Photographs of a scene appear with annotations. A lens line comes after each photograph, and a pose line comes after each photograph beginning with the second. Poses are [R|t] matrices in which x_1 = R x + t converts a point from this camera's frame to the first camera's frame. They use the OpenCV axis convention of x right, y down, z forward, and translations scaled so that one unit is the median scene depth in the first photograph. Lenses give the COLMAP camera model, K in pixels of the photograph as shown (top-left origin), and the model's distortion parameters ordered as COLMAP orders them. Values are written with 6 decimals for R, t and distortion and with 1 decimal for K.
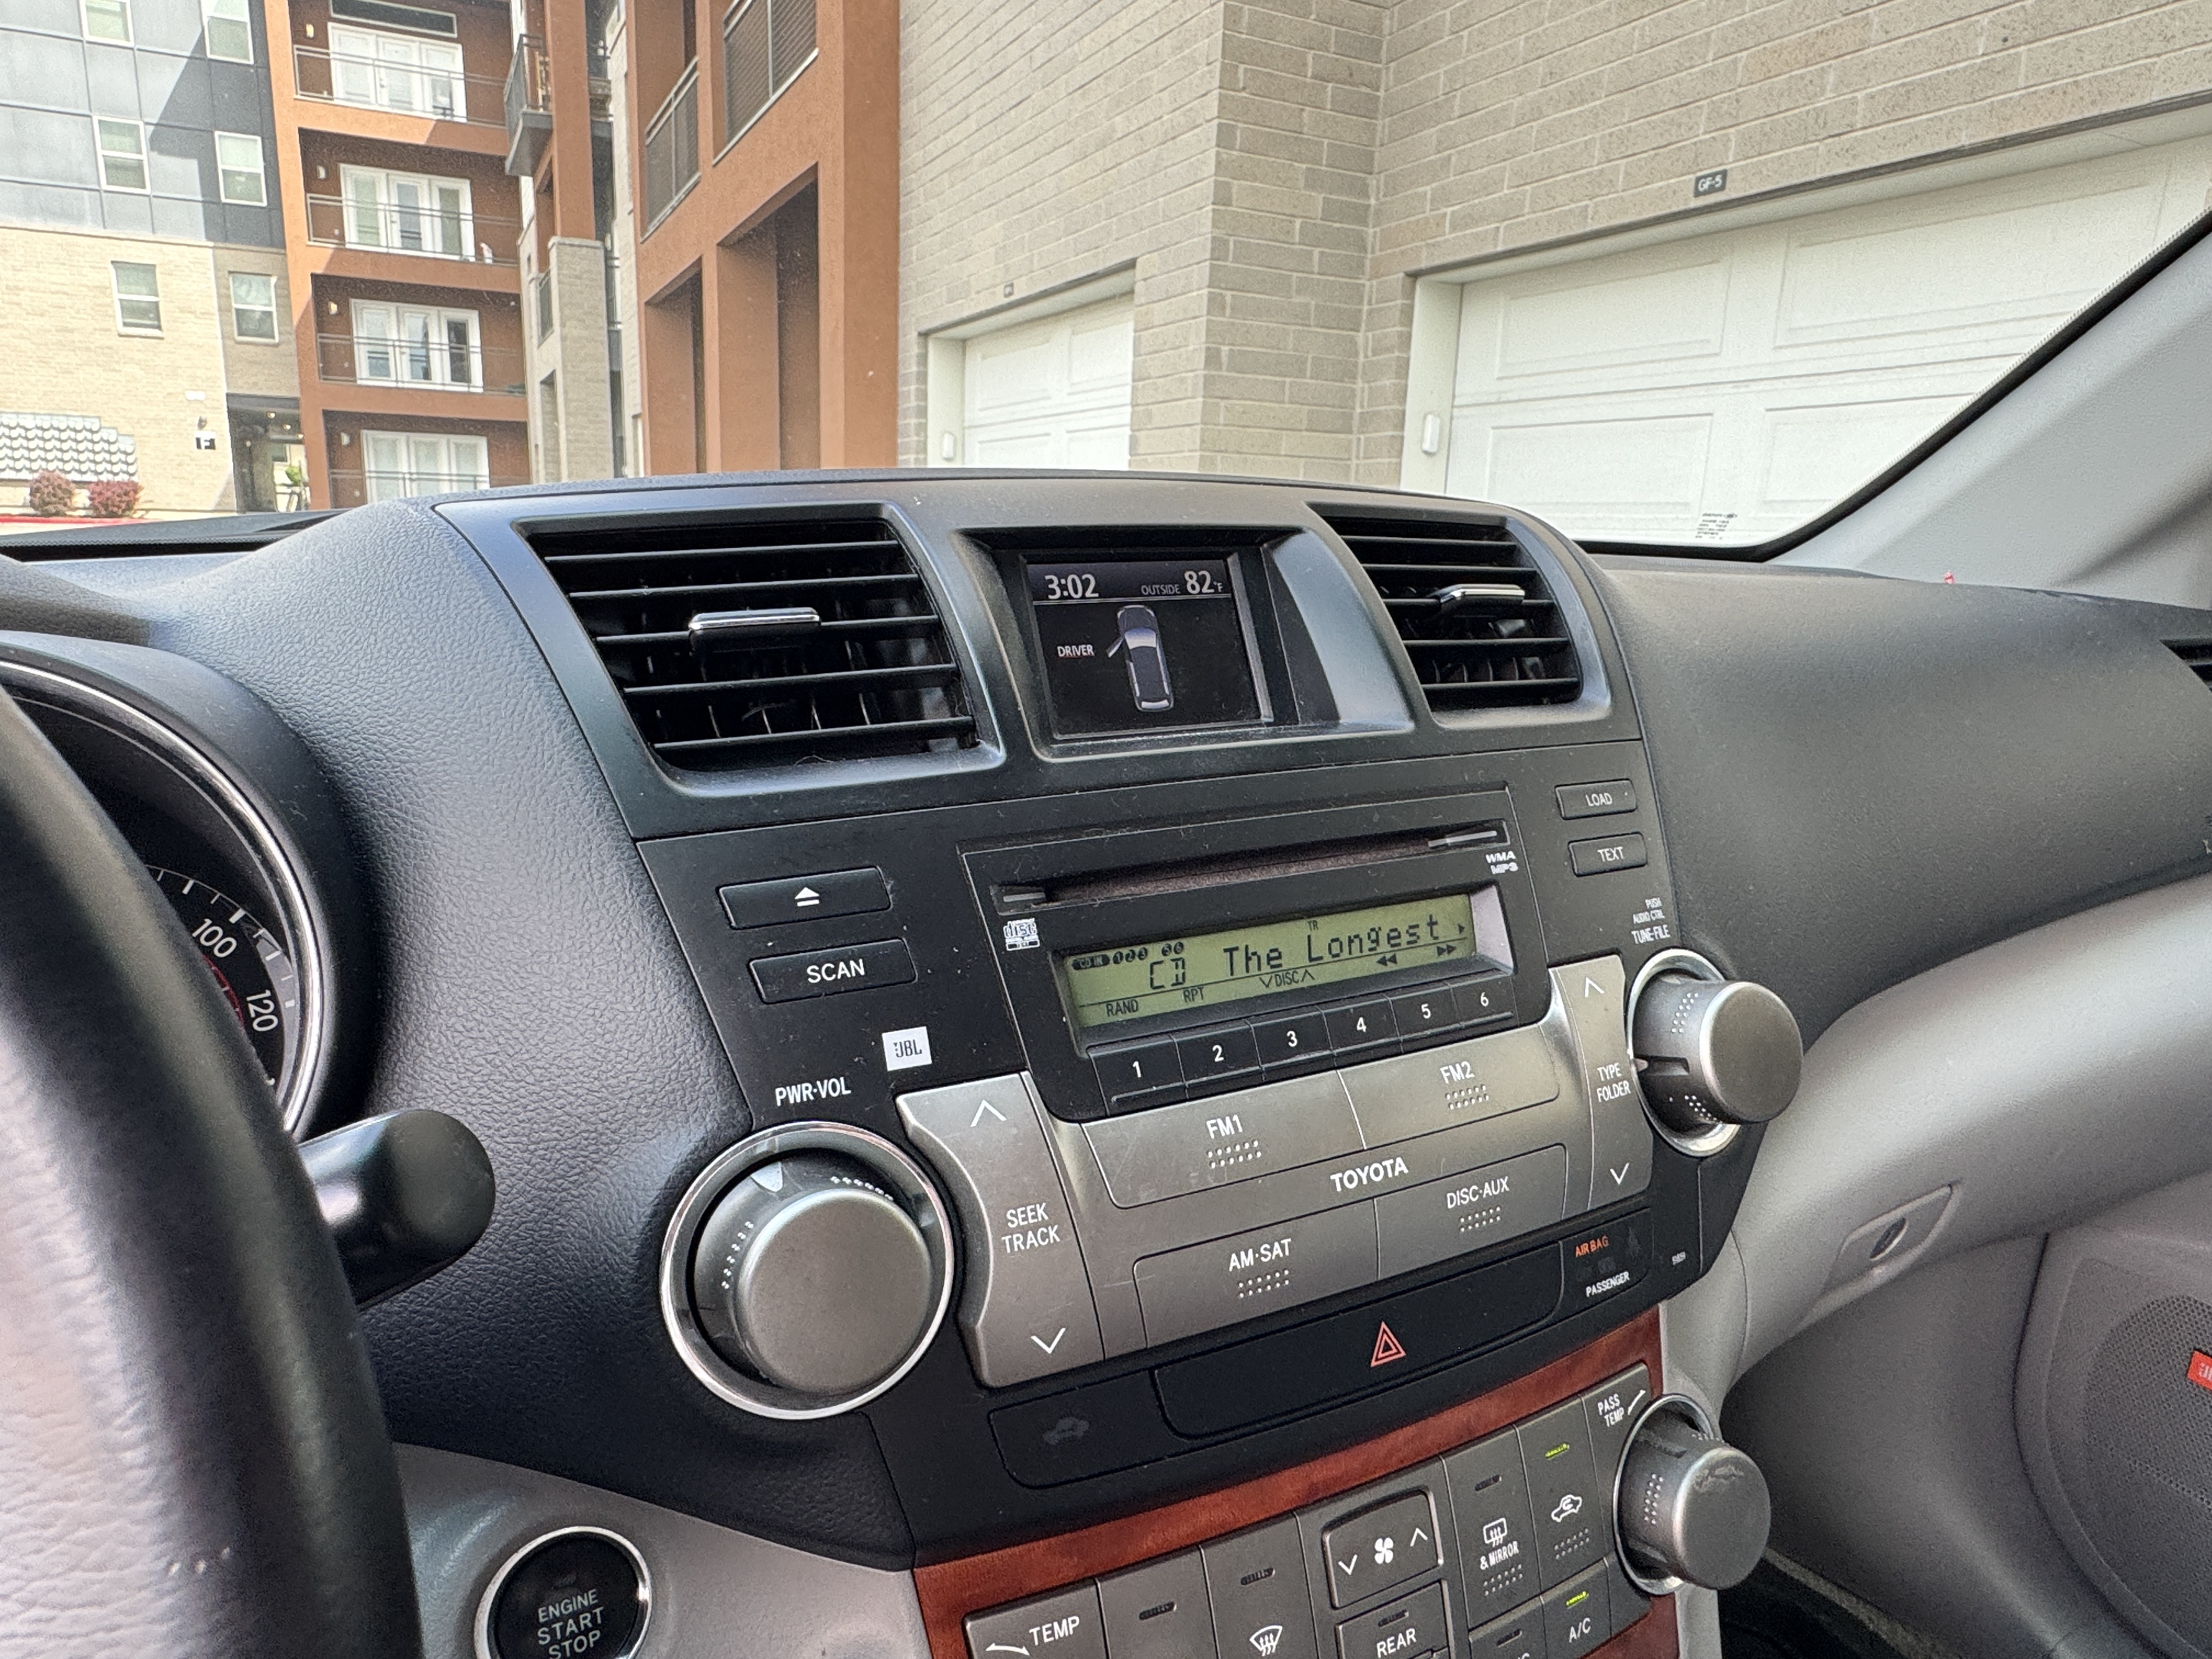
lens RADIAL K [[1324.7, 0, 1051.4], [0, 1324.7, 830.6], [0, 0, 1]] dist [-0.004508, 0.000113]
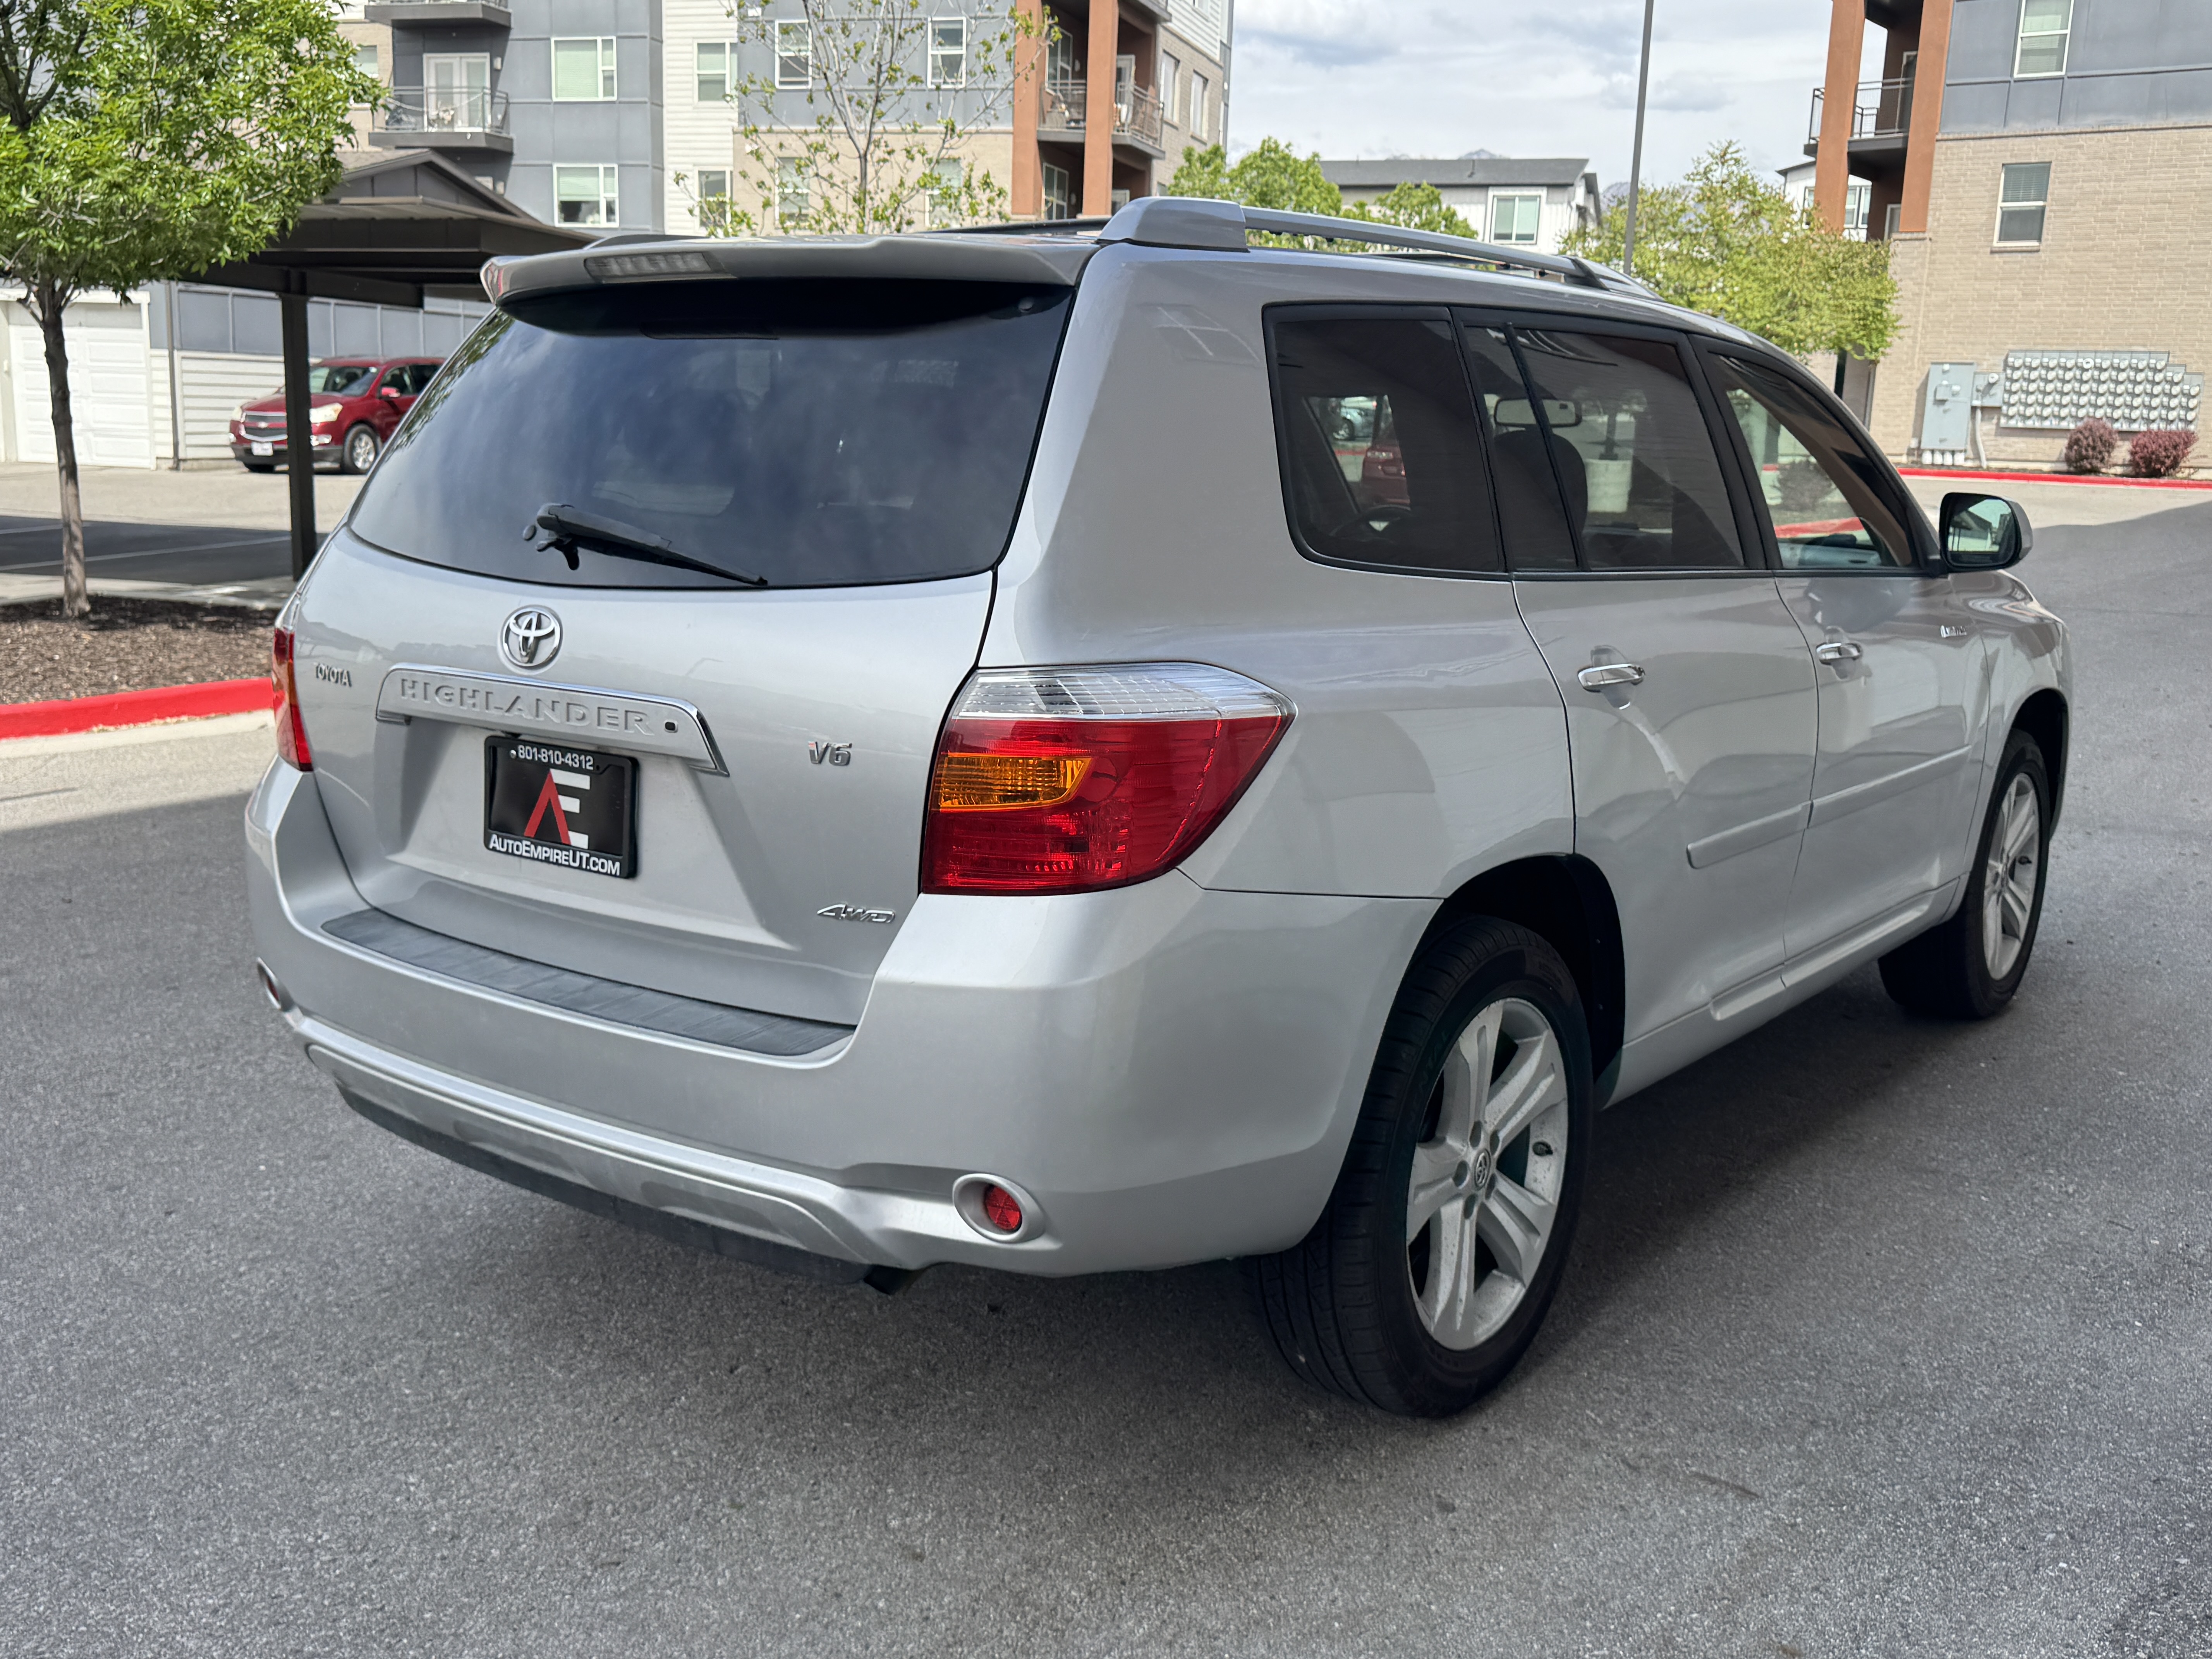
lens RADIAL K [[2091.3, 0, 1101.8], [0, 2091.3, 800.8], [0, 0, 1]] dist [0.015892, -0.003196]
pose [[0.448249, 0.152613, -0.880785, 0.978929], [-0.219764, 0.973892, 0.056903, 0.117463], [0.866474, 0.168059, 0.470085, -0.682873]]
